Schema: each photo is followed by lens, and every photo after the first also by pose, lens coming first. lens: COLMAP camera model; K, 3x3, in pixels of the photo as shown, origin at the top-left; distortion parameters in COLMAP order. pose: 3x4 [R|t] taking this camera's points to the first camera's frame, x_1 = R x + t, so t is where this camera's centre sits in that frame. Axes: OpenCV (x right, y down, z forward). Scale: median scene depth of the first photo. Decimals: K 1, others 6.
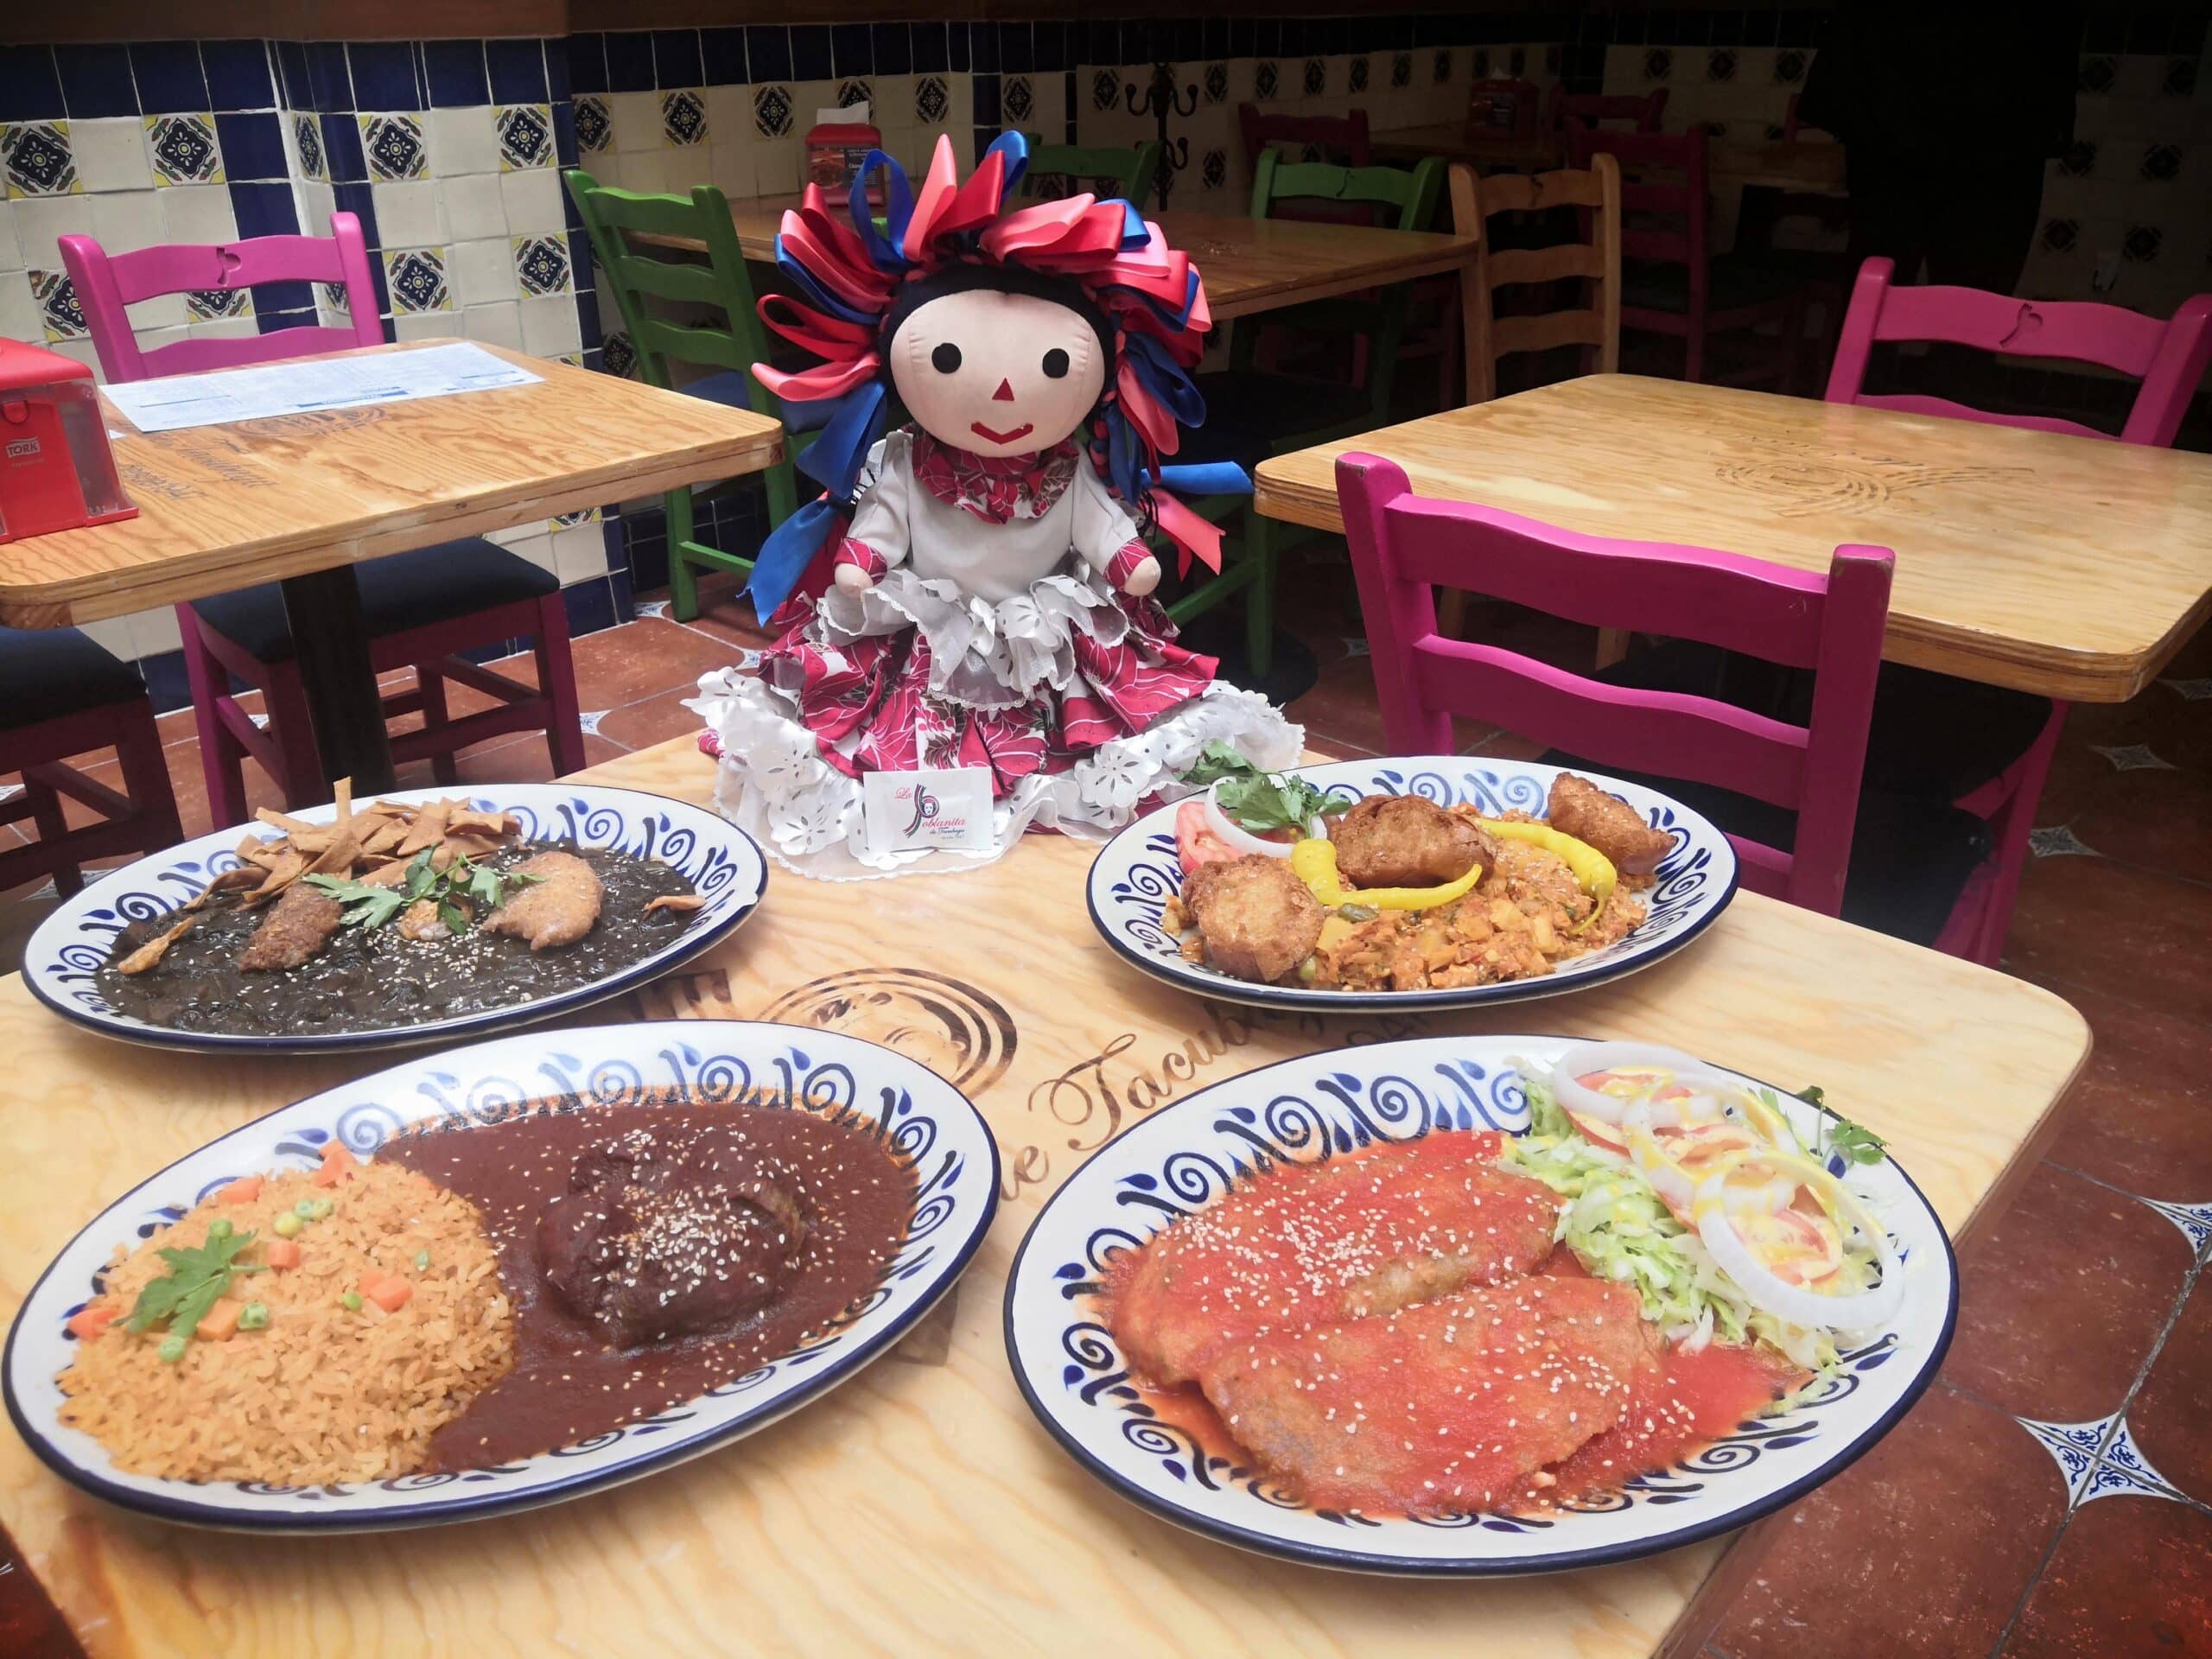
lens RADIAL K [[1792.8, 0, 1106.0], [0, 1792.8, 829.5], [0, 0, 1]] dist [0.054929, -0.153607]
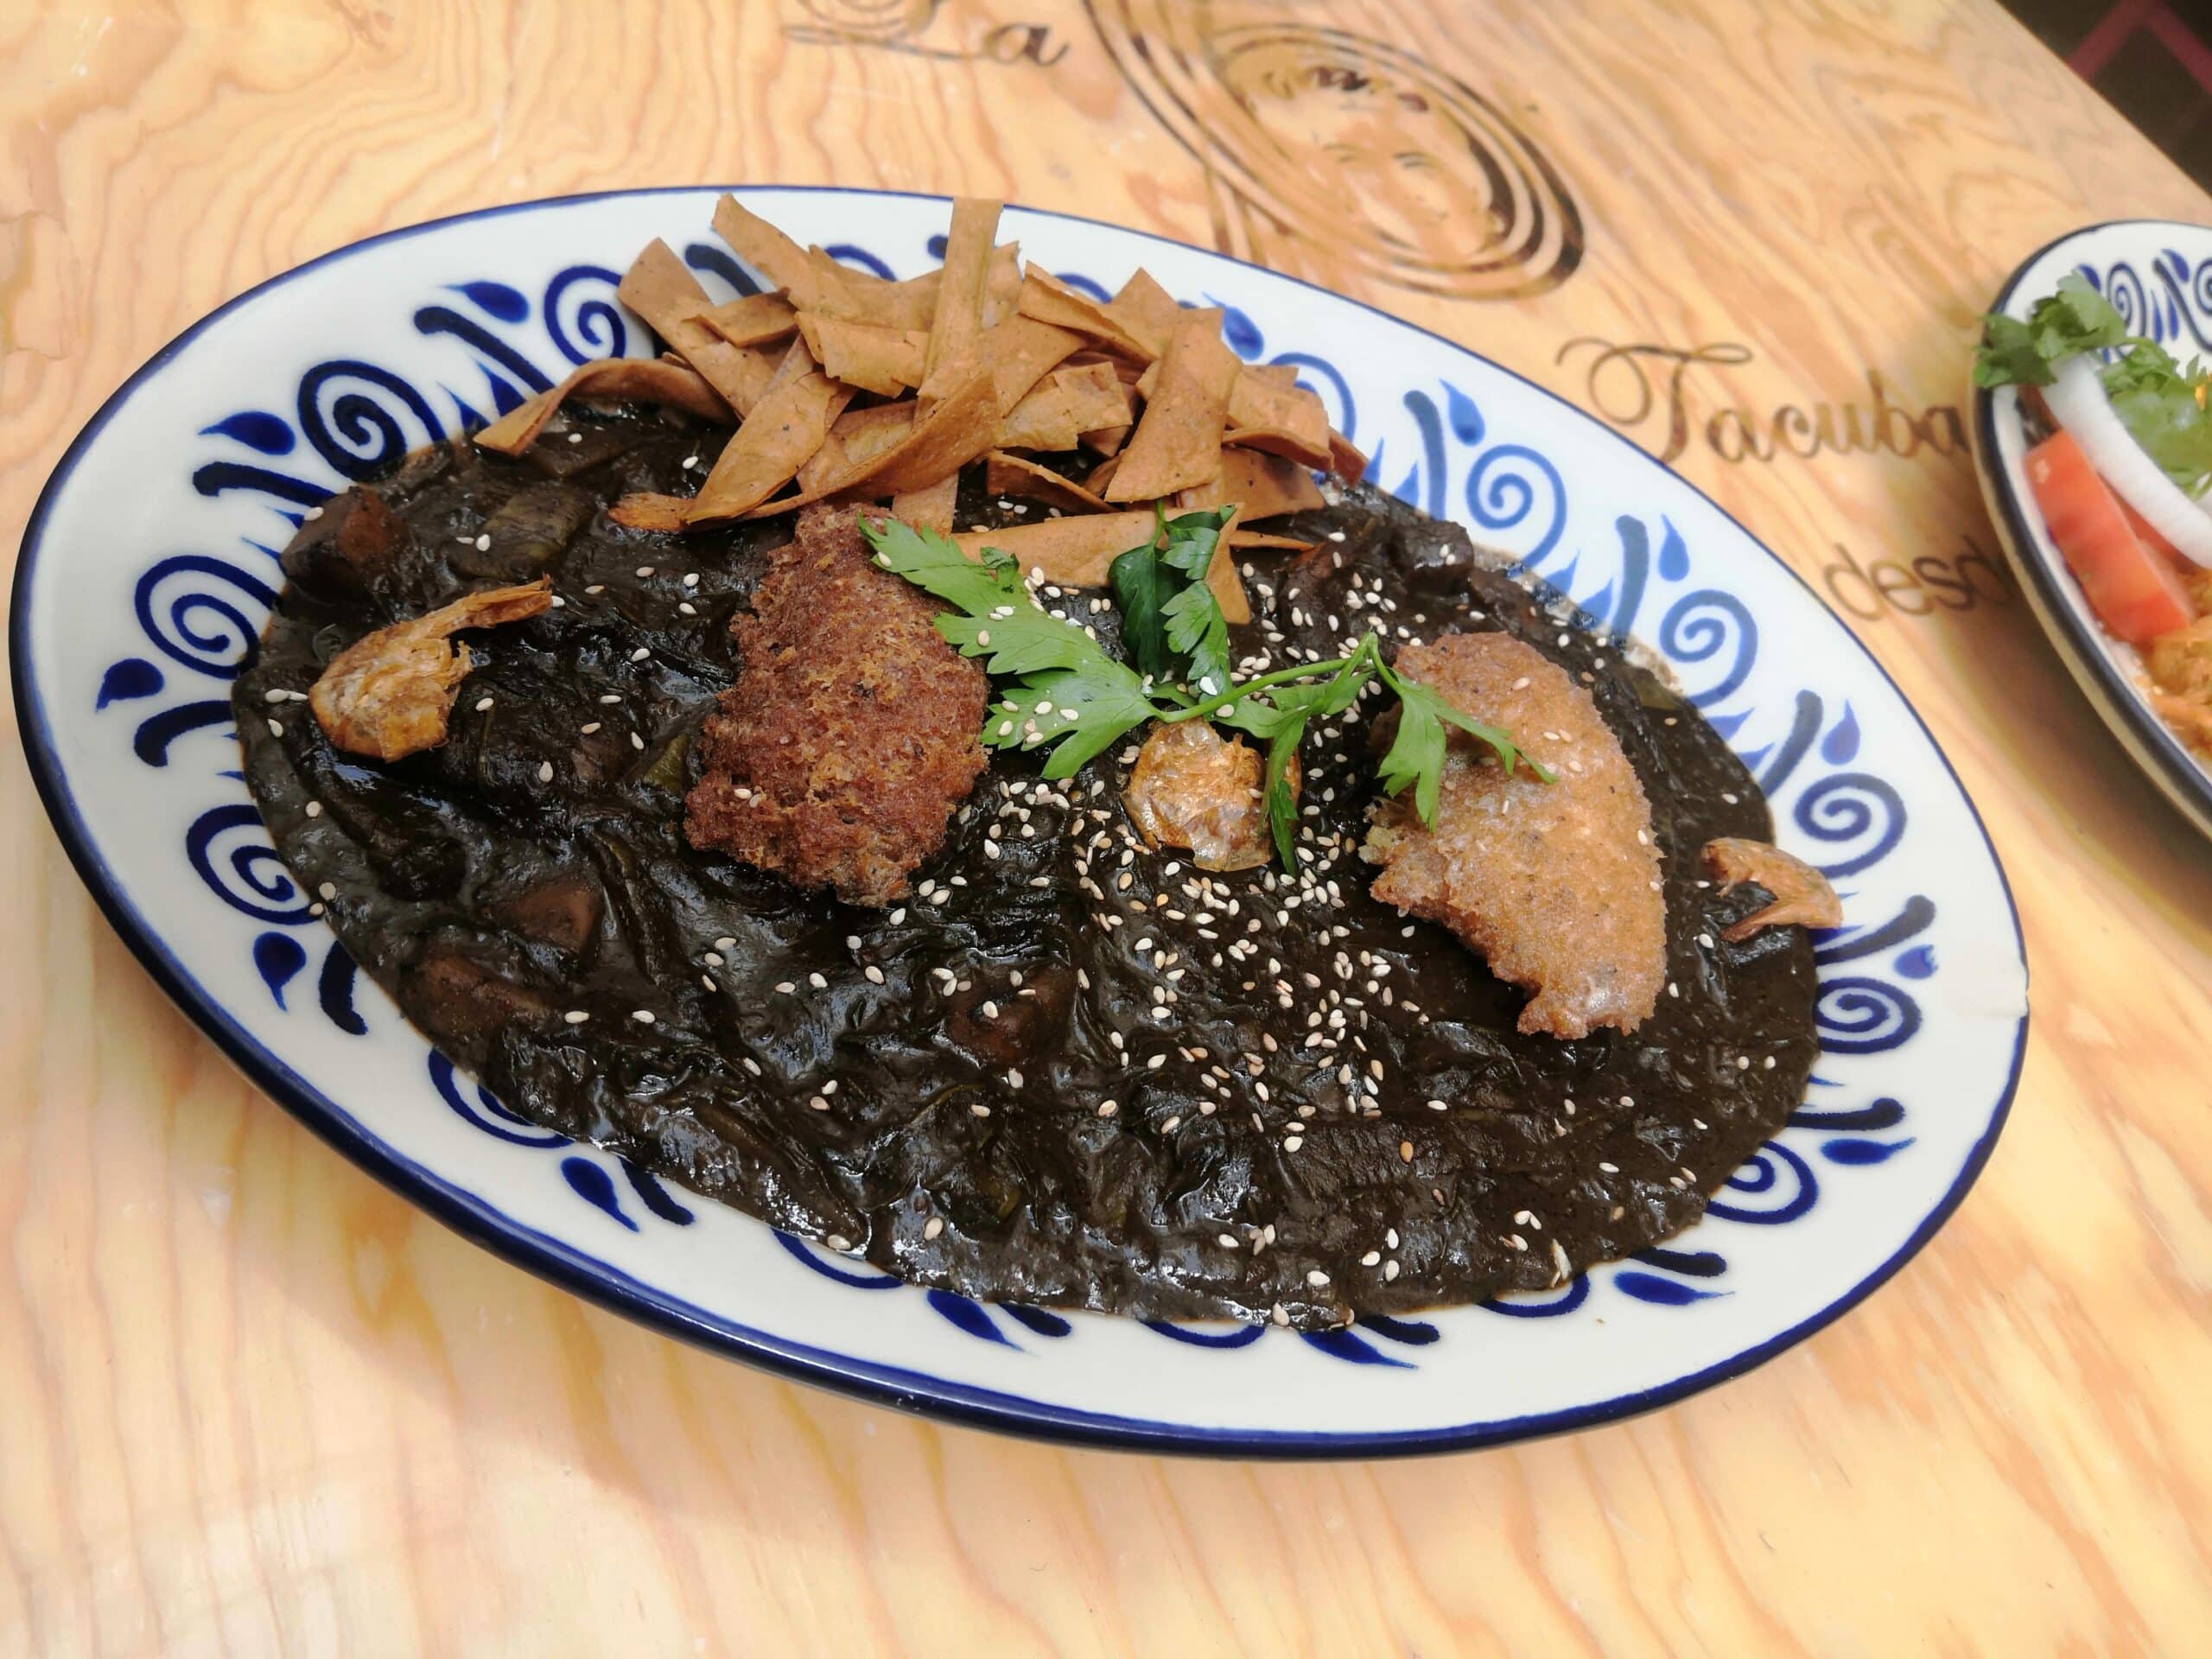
lens RADIAL K [[1802.8, 0, 1106.0], [0, 1802.8, 829.5], [0, 0, 1]] dist [-0.011432, -0.009833]
pose [[0.941567, 0.314911, 0.119514, -0.491753], [-0.335900, 0.851581, 0.402469, -0.086429], [0.024967, -0.419096, 0.907598, 0.775797]]
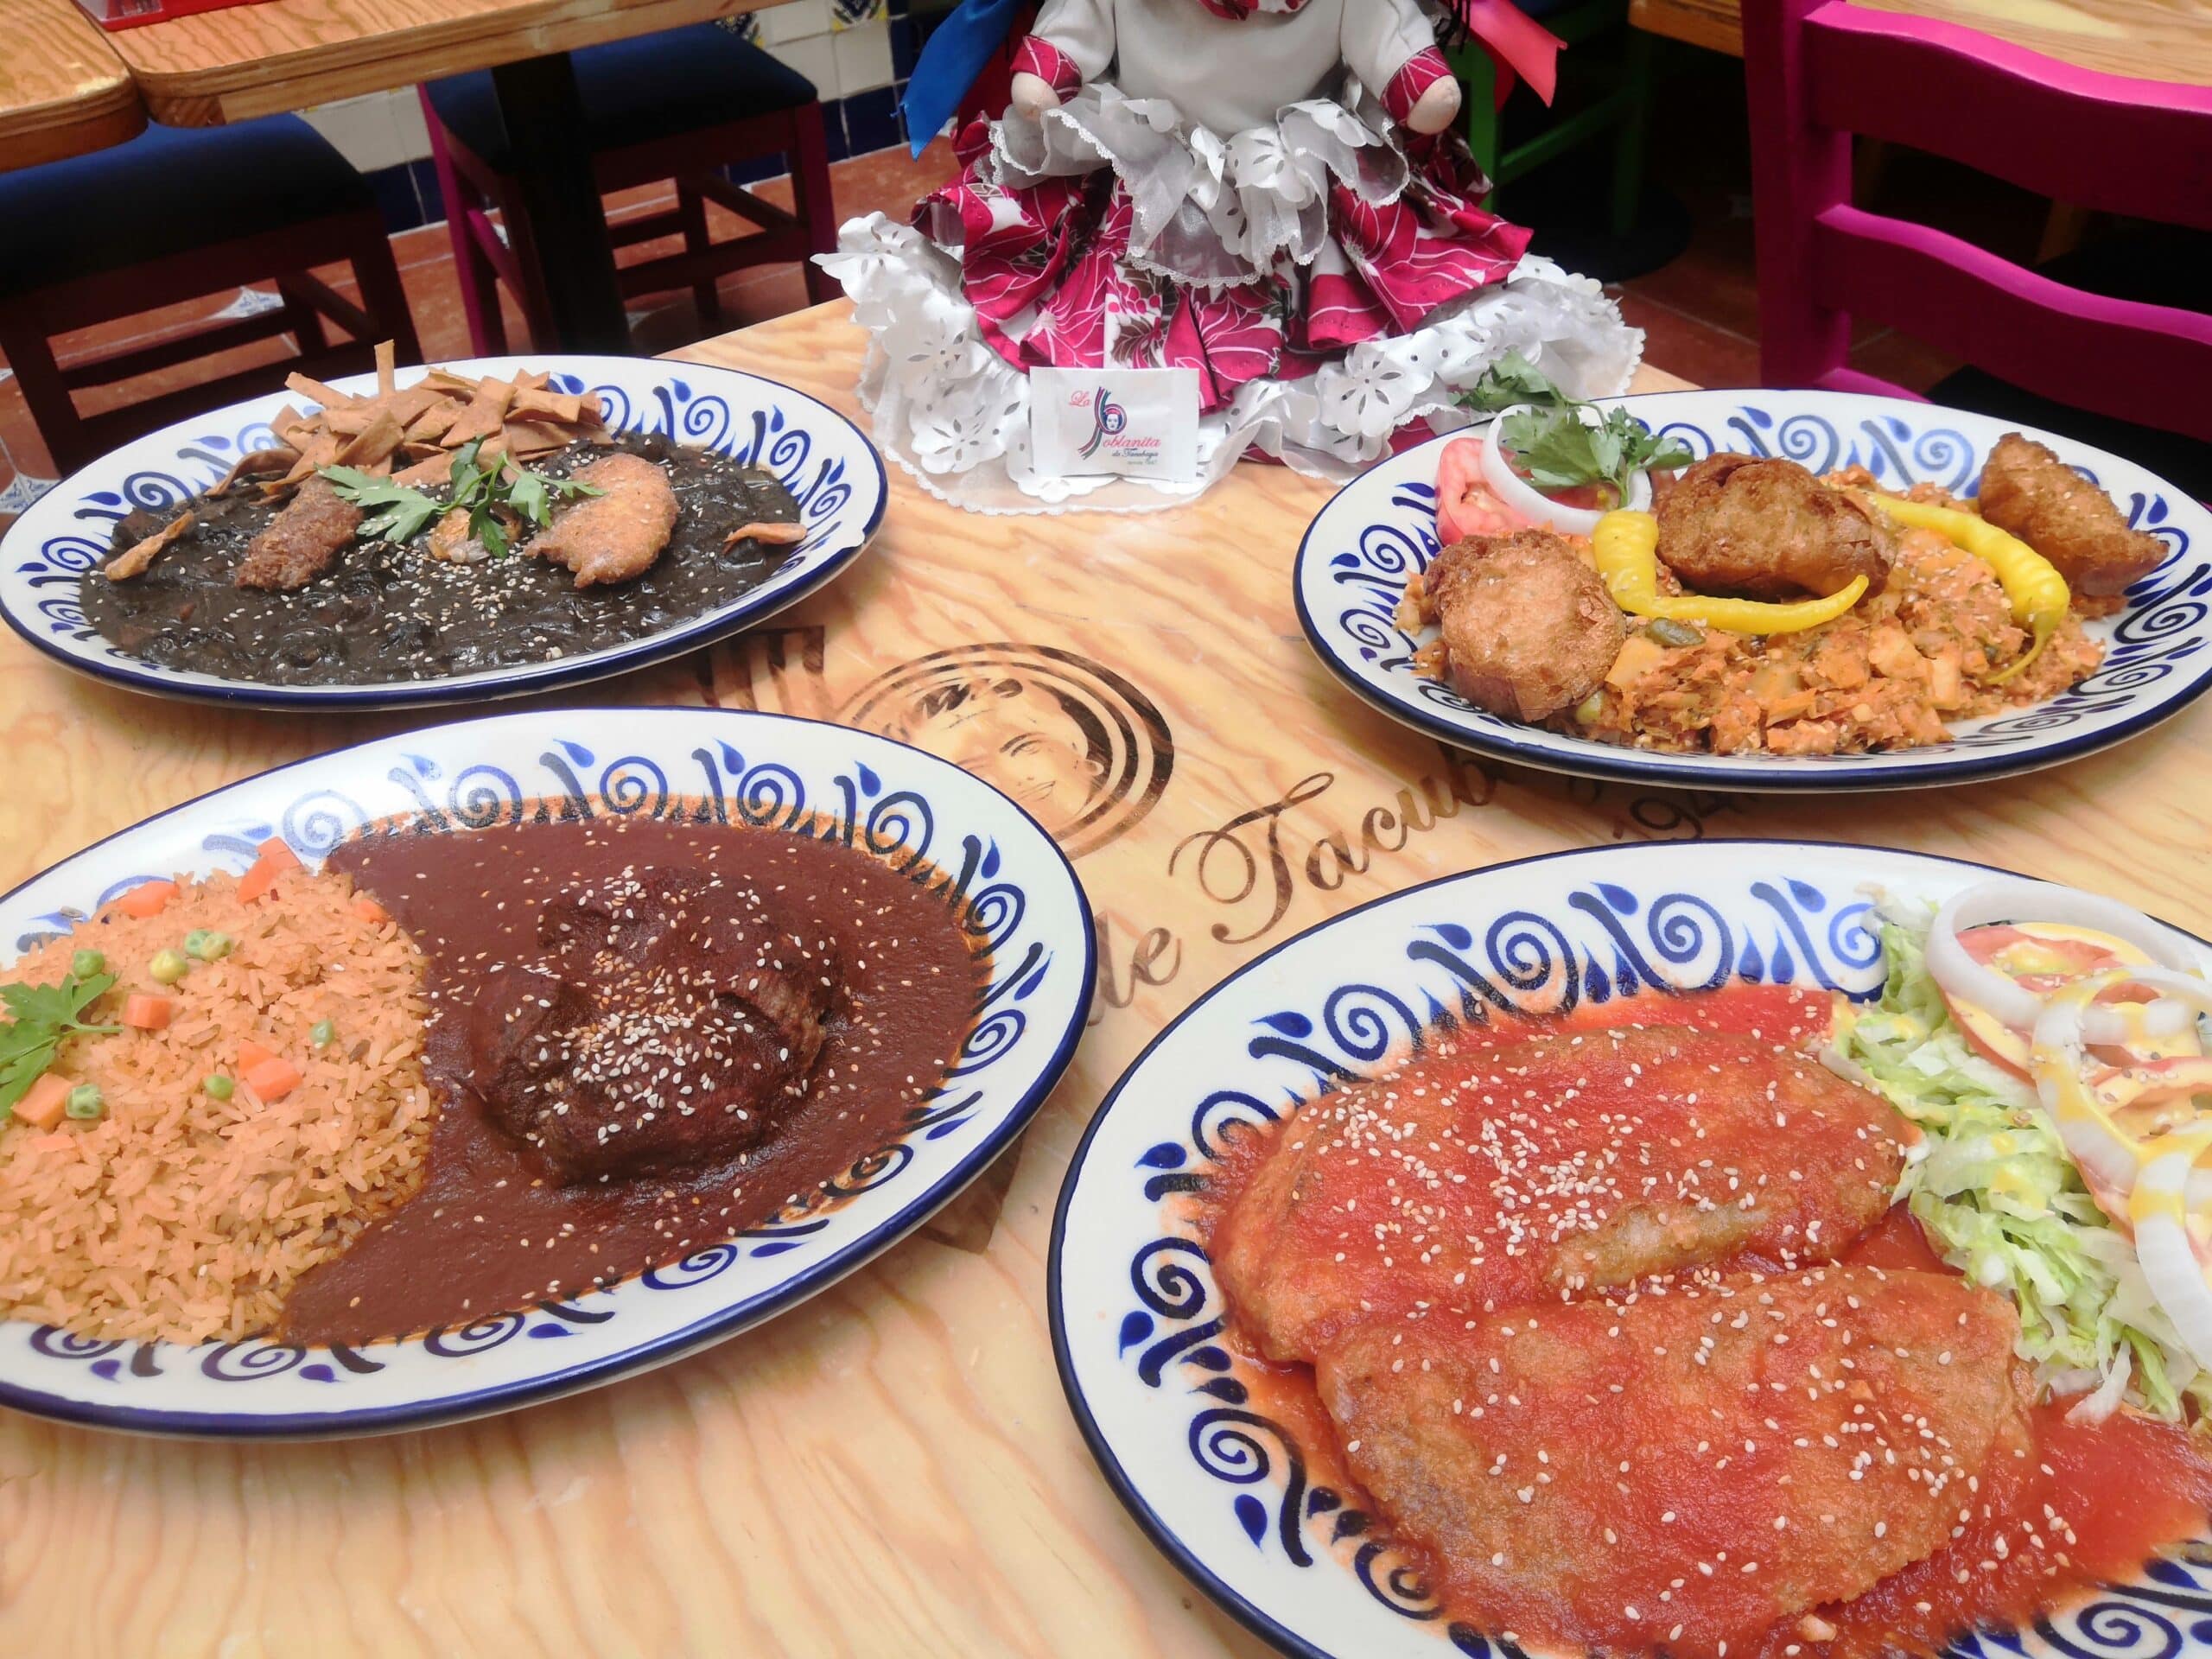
lens RADIAL K [[1802.8, 0, 1106.0], [0, 1802.8, 829.5], [0, 0, 1]] dist [-0.011432, -0.009833]
pose [[0.980905, 0.102240, -0.165445, 0.052340], [-0.058451, 0.966323, 0.250607, -0.045415], [0.185495, -0.236151, 0.953847, 0.301930]]
